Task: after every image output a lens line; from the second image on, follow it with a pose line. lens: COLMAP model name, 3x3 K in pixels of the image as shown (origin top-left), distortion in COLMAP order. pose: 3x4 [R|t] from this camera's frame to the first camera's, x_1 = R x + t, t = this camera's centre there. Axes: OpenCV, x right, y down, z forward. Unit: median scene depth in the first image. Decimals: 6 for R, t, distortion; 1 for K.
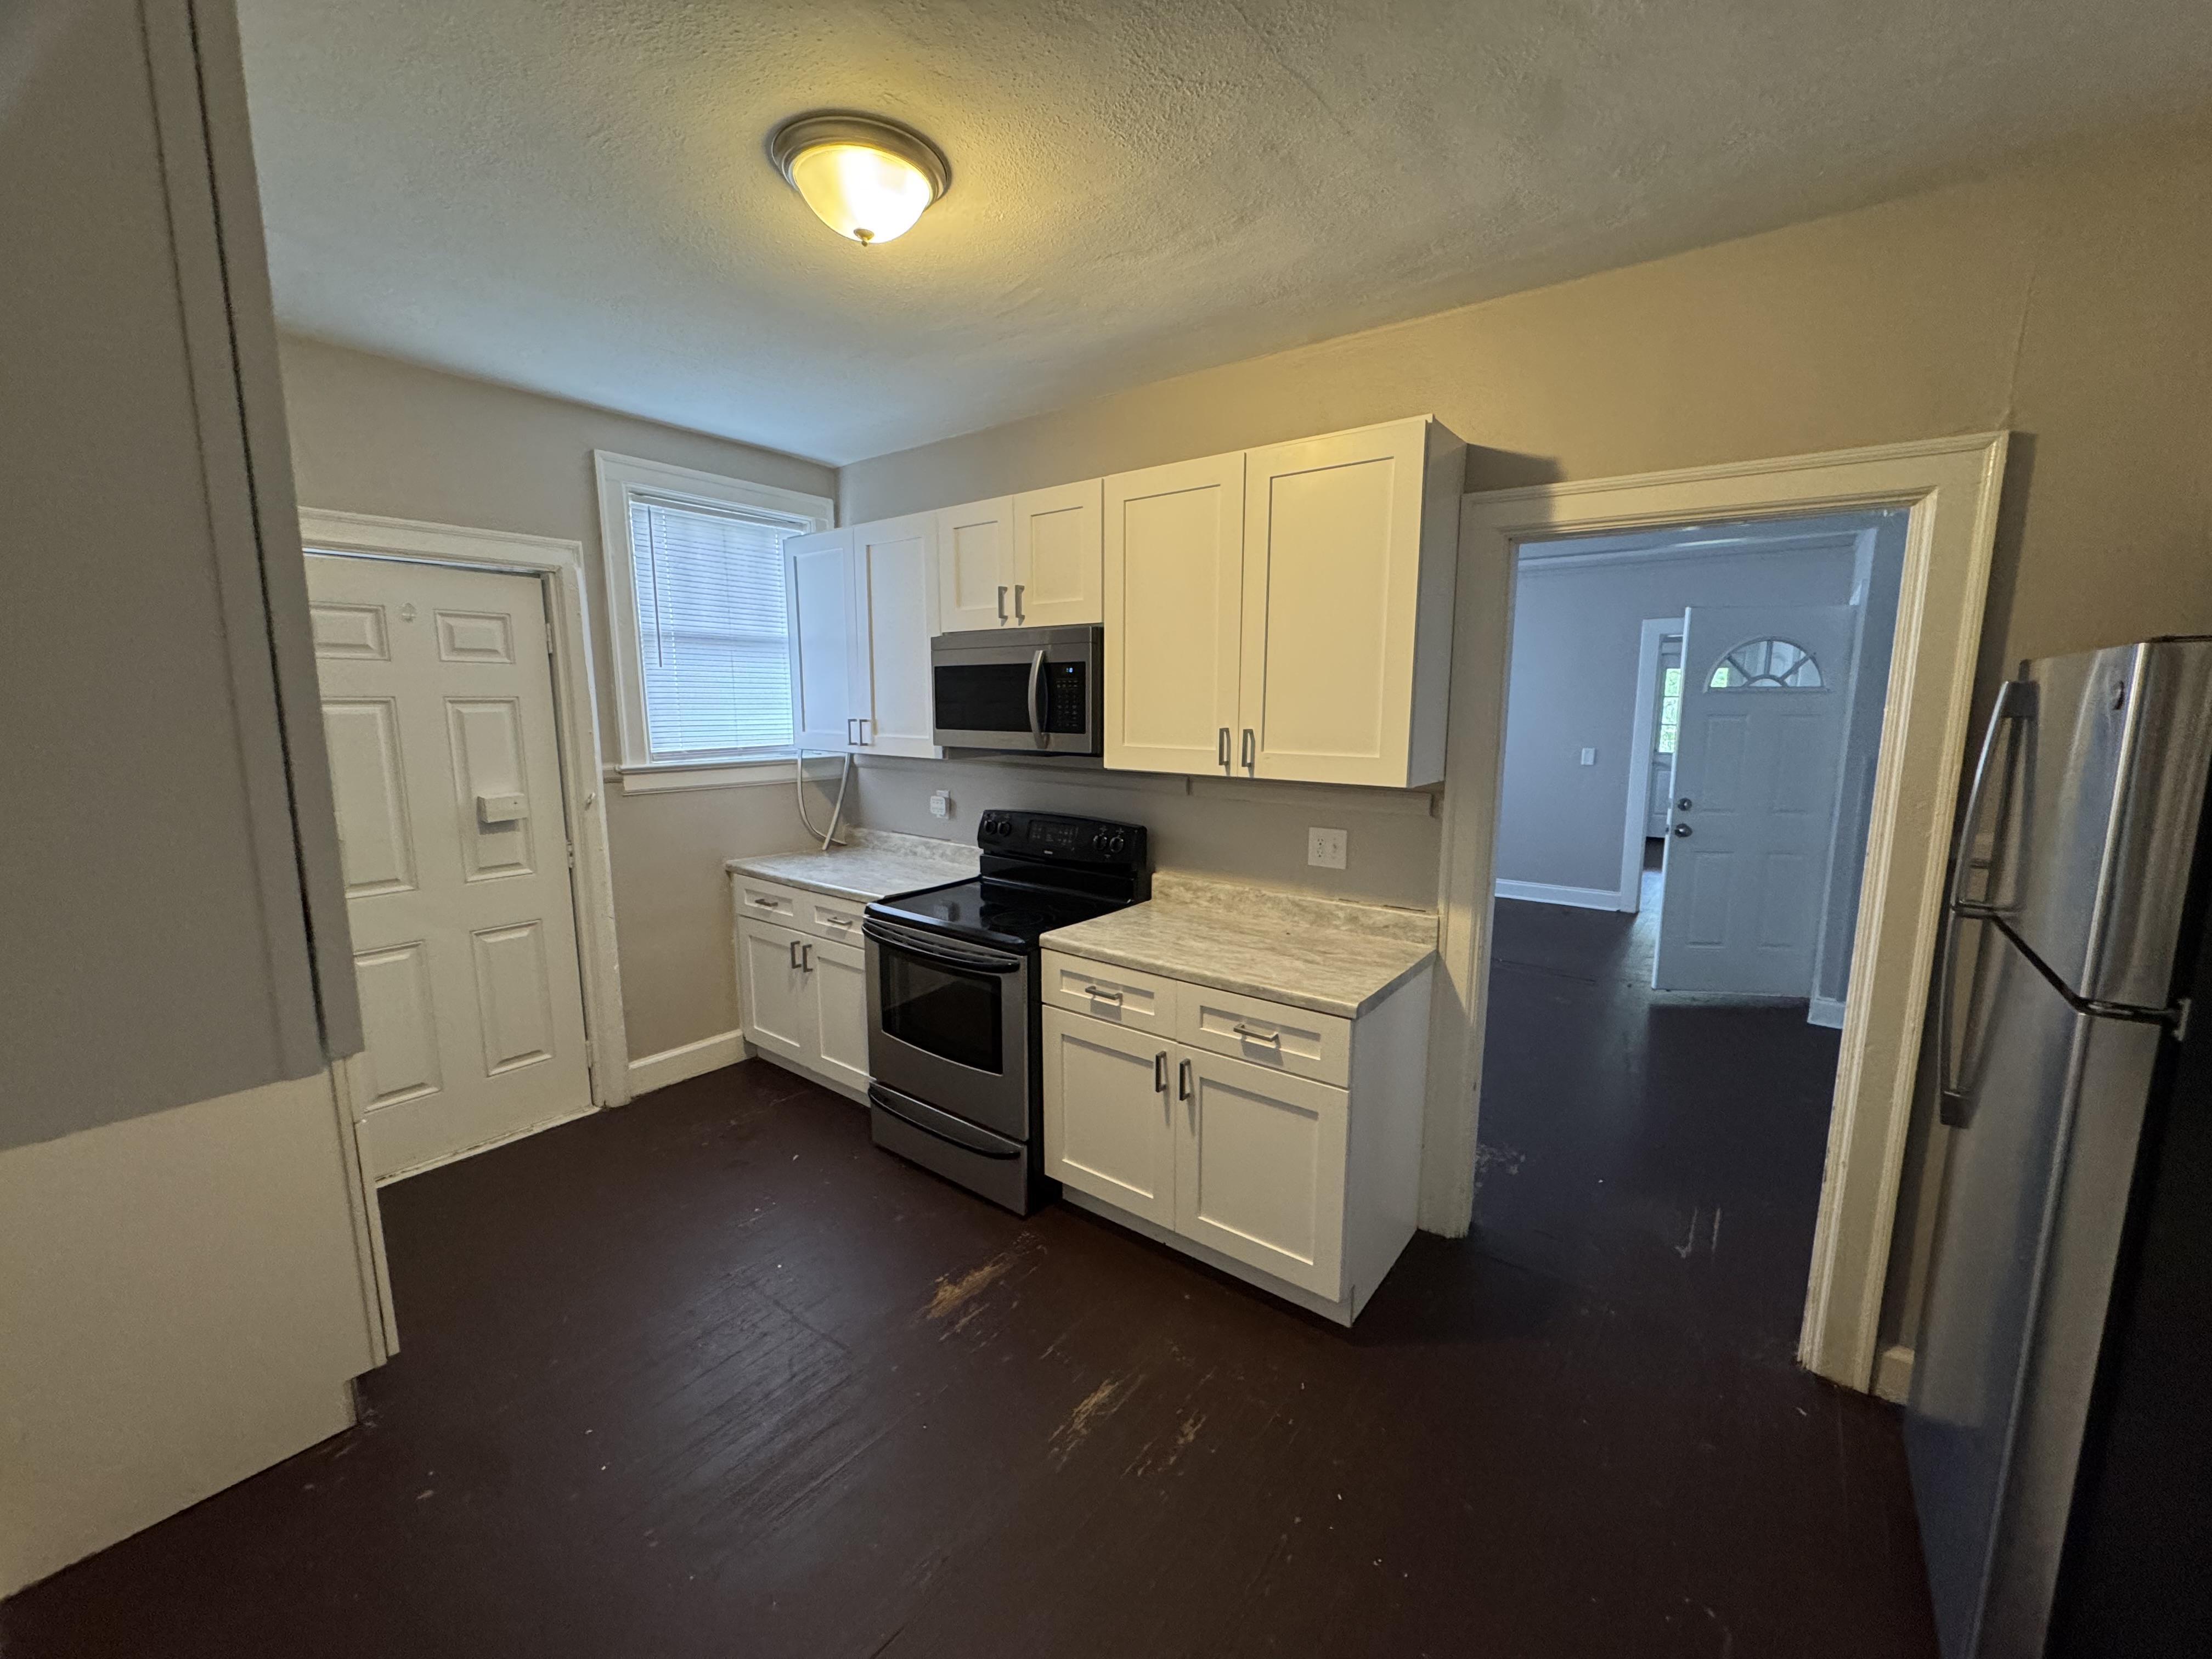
lens RADIAL K [[877.9, 0, 1104.8], [0, 877.9, 831.5], [0, 0, 1]] dist [-0.002645, 0.000642]
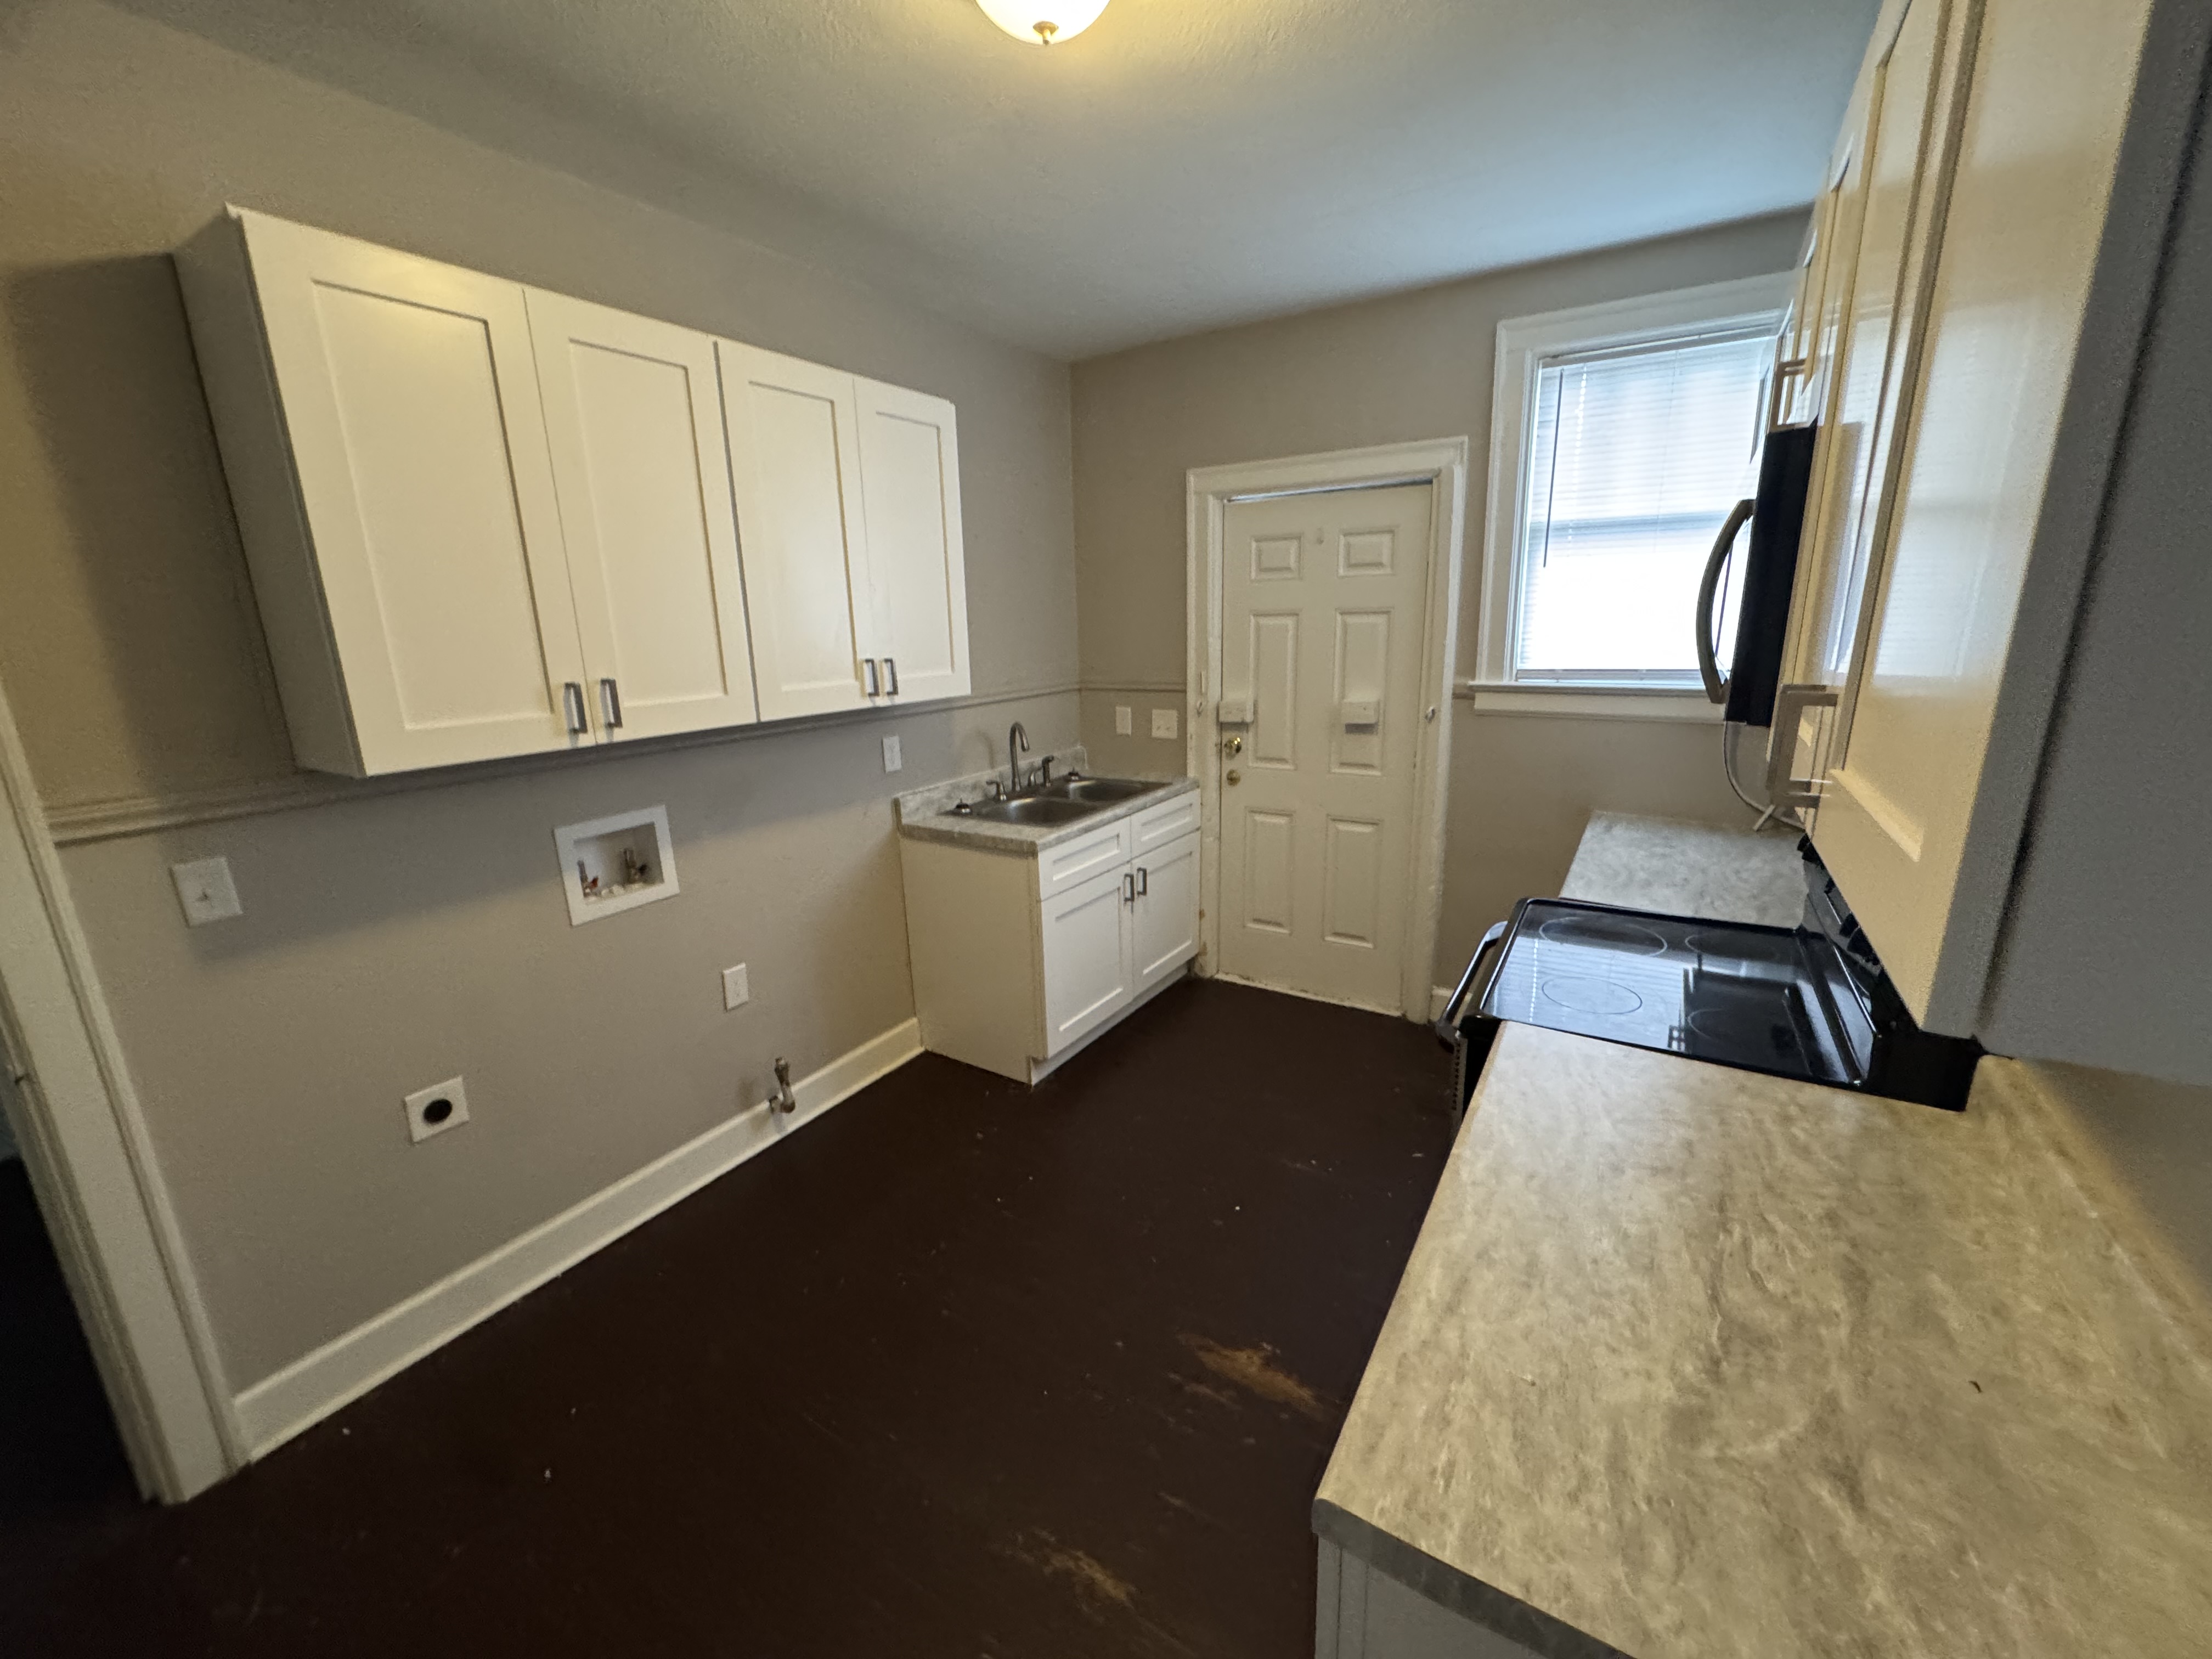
lens RADIAL K [[877.9, 0, 1101.2], [0, 877.9, 827.2], [0, 0, 1]] dist [-0.002645, 0.000642]
pose [[0.098752, 0.231548, -0.967798, 0.360217], [-0.126377, 0.967595, 0.218604, -0.083237], [0.987055, 0.100720, 0.124815, 0.542967]]
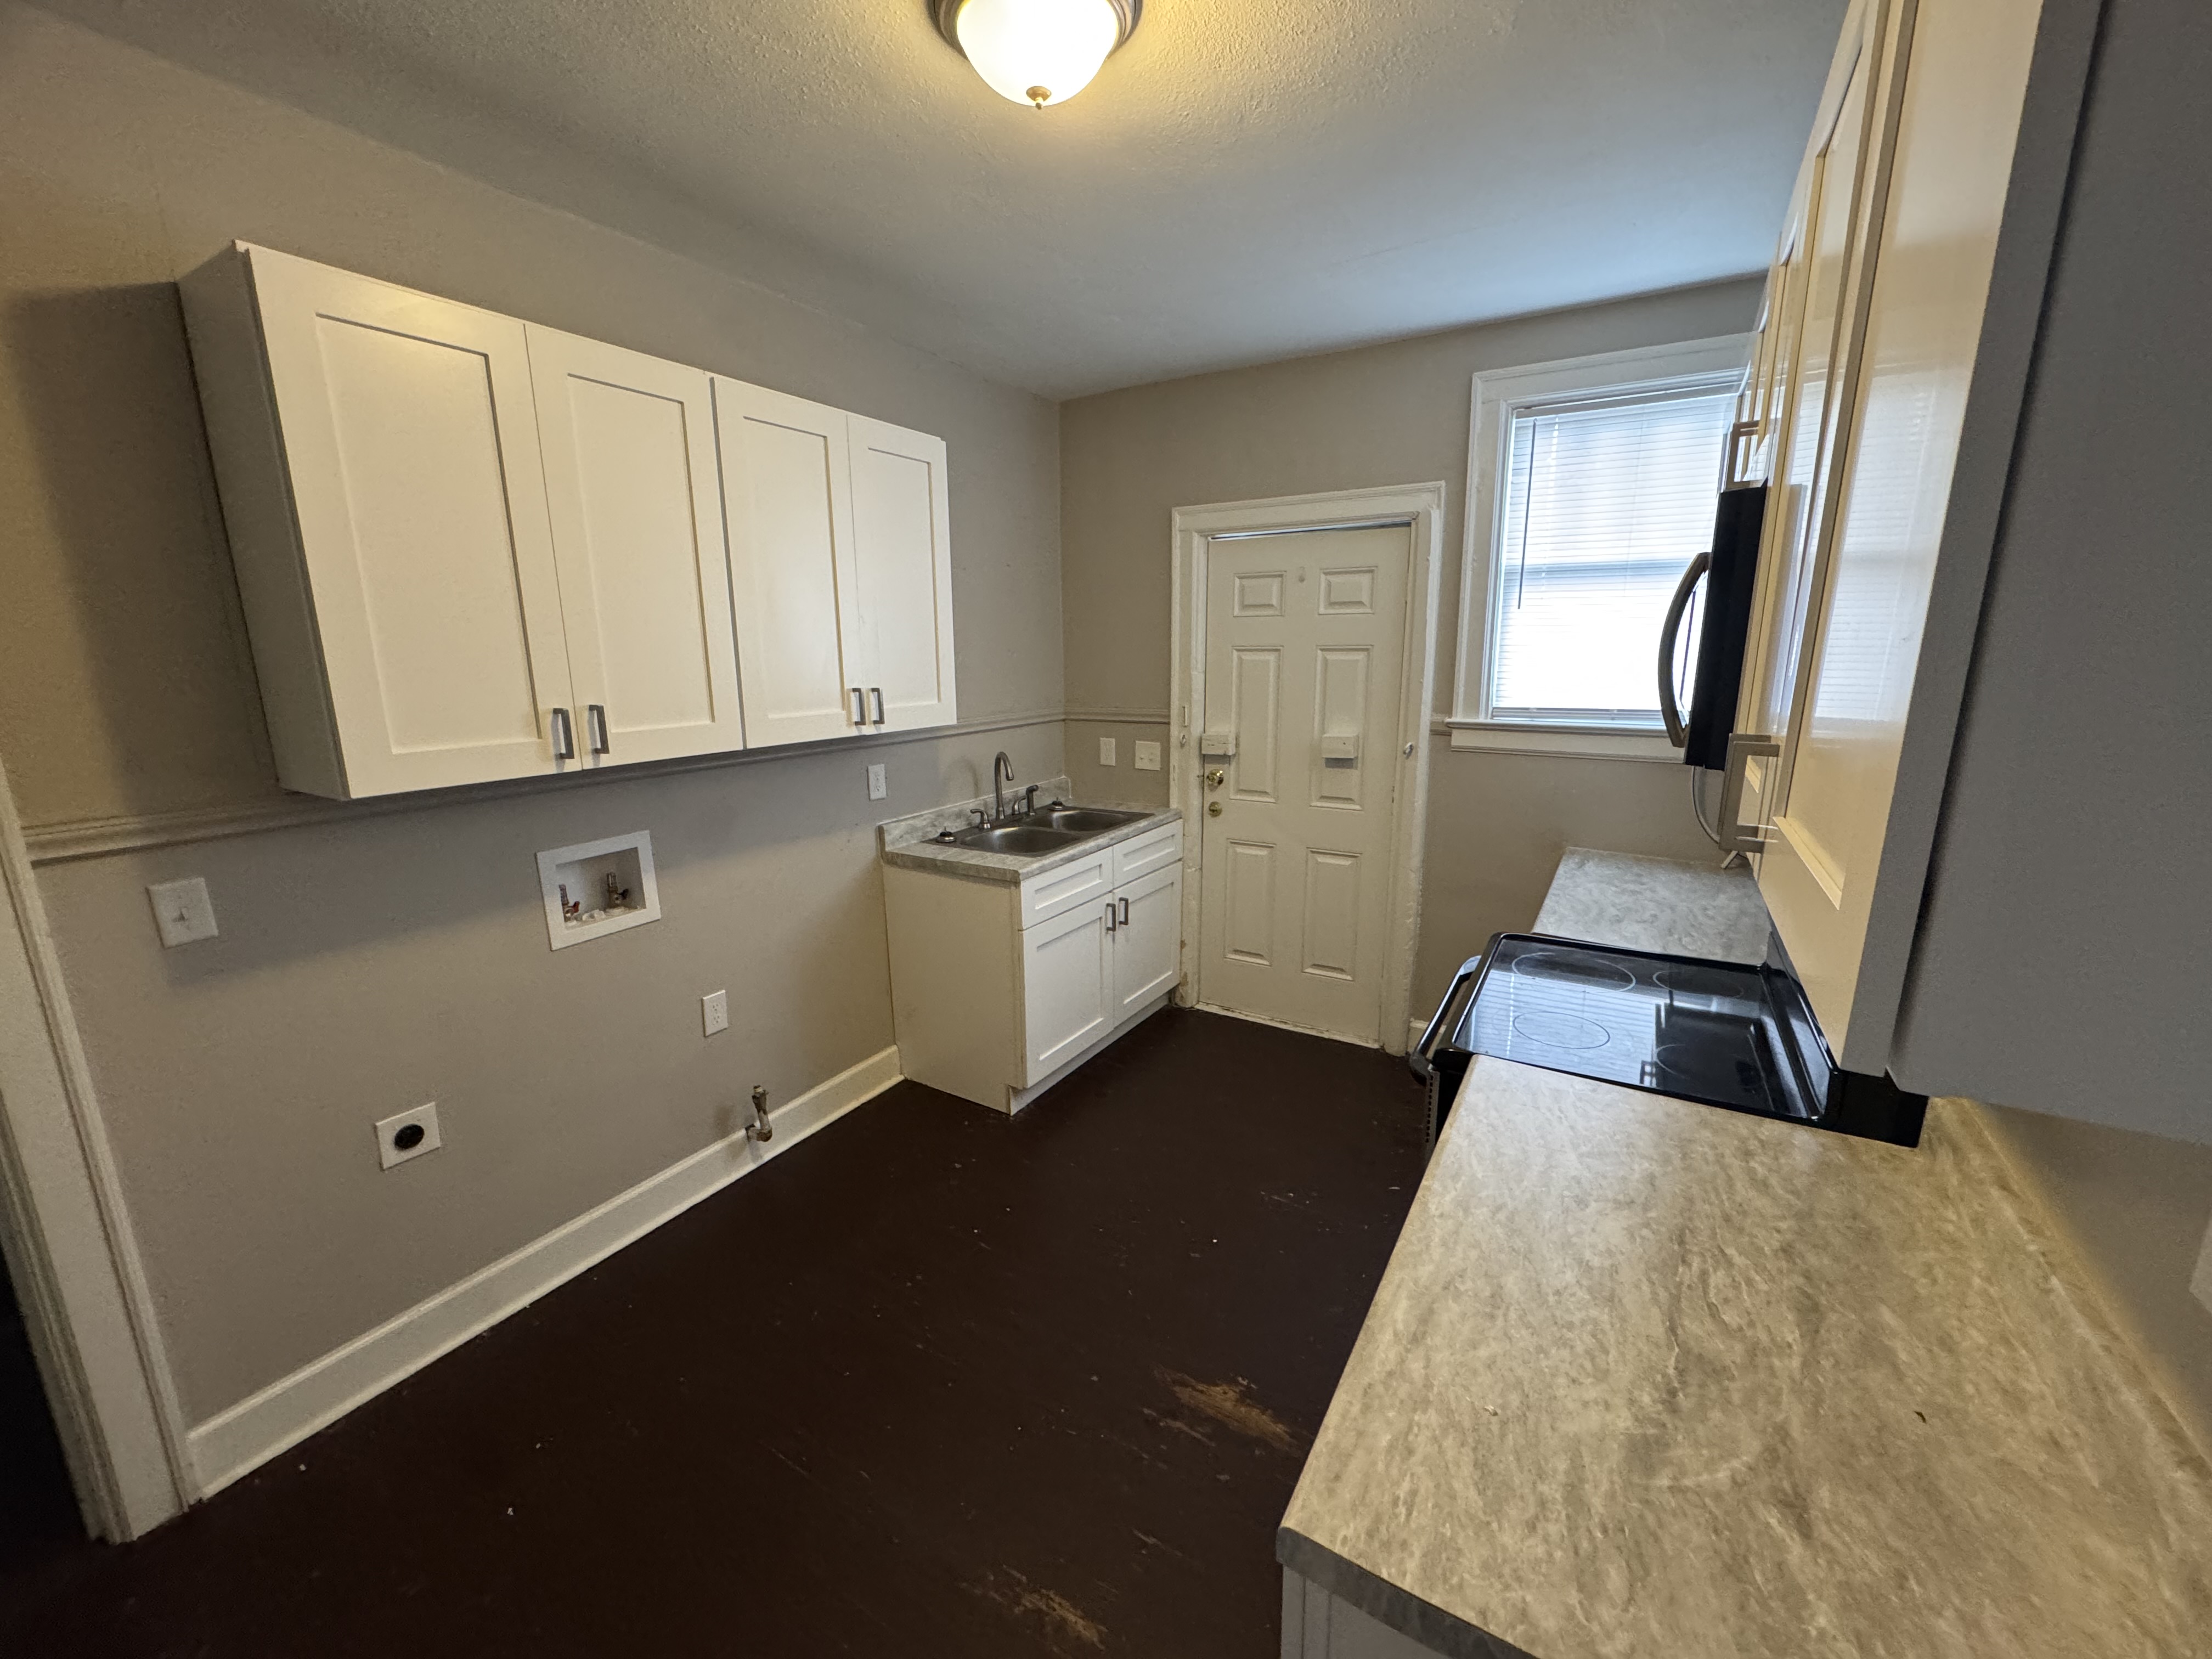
lens RADIAL K [[877.9, 0, 1099.4], [0, 877.9, 826.4], [0, 0, 1]] dist [-0.002645, 0.000642]
pose [[0.110951, 0.201072, -0.973273, 0.368704], [-0.141272, 0.972565, 0.184821, -0.087827], [0.983734, 0.116990, 0.136313, 0.543876]]
